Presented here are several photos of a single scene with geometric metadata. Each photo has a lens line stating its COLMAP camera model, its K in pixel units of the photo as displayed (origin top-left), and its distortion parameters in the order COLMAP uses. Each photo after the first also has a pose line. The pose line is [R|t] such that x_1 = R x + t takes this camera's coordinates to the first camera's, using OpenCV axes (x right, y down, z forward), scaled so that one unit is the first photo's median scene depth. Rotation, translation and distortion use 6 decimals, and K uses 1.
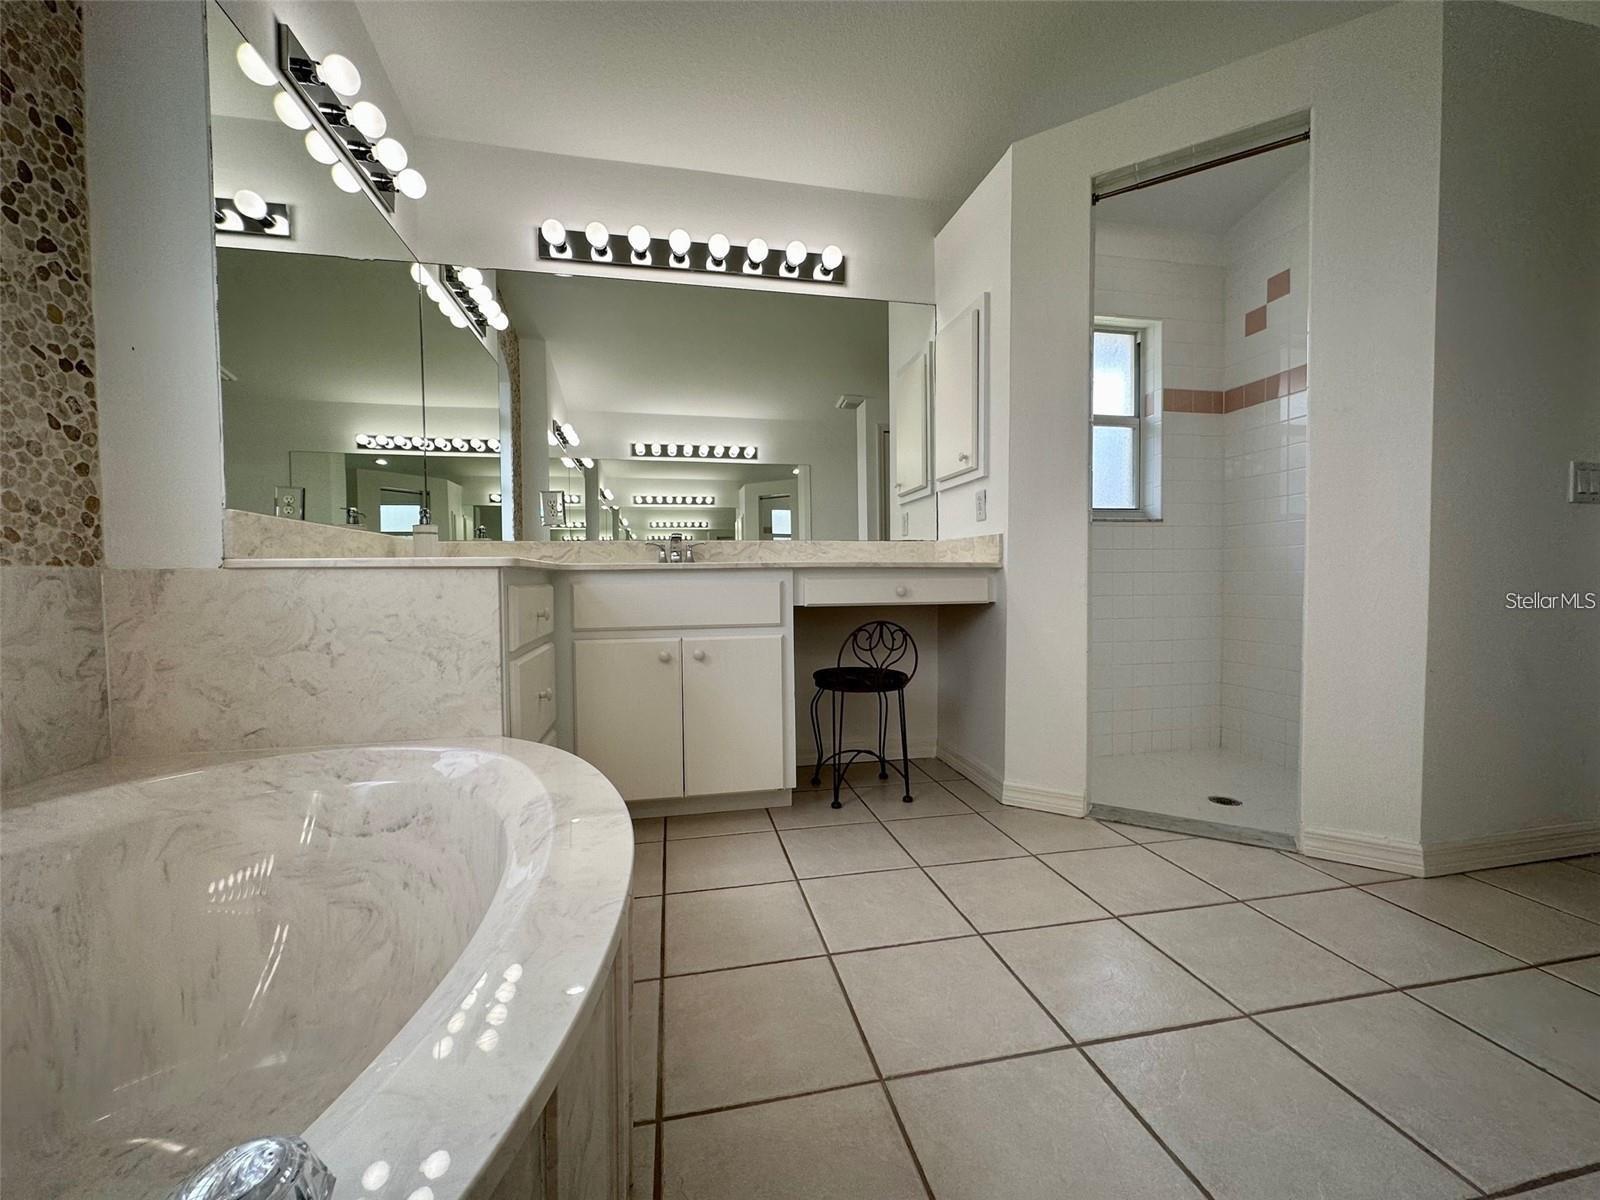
lens RADIAL K [[635.7, 0, 802.9], [0, 635.7, 599.4], [0, 0, 1]] dist [-0.008366, 0.001180]
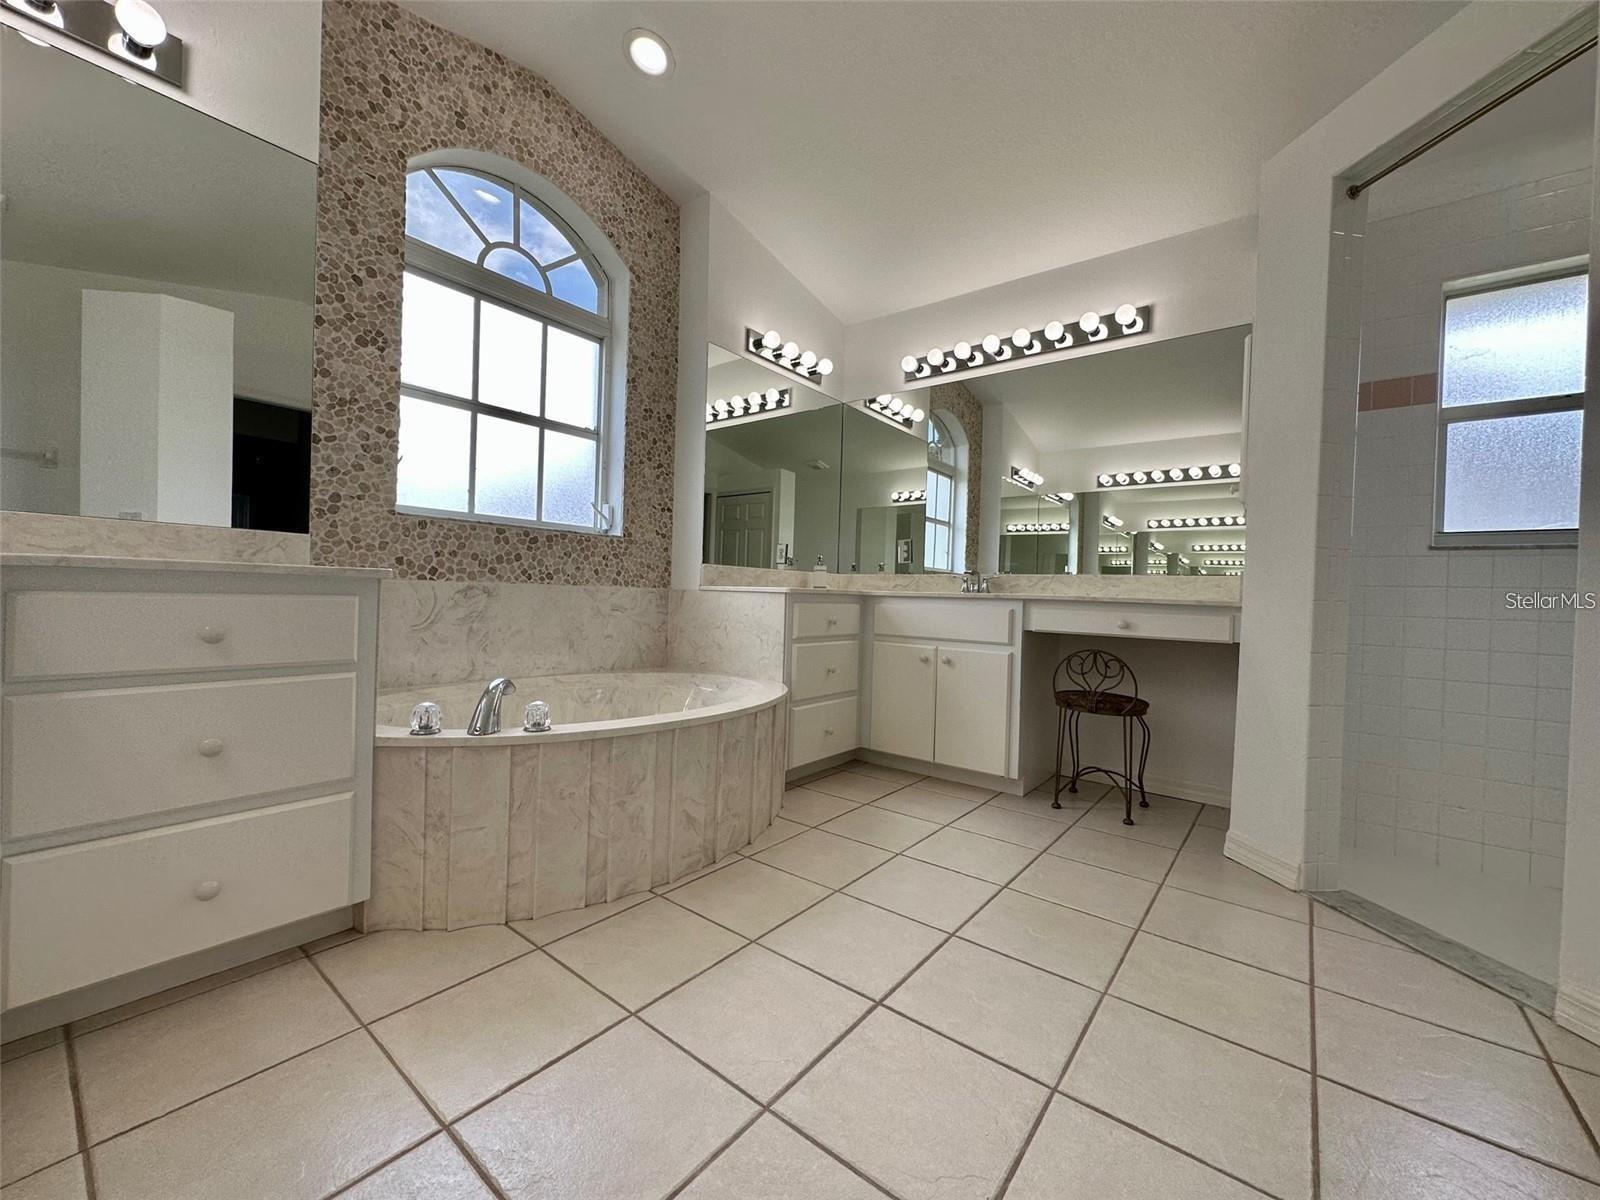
lens RADIAL K [[635.7, 0, 793.8], [0, 635.7, 600.5], [0, 0, 1]] dist [-0.008366, 0.001180]
pose [[0.636415, 0.036781, -0.770470, 0.664188], [-0.063014, 0.998003, -0.004407, -0.013966], [0.768769, 0.051355, 0.637461, -0.126532]]
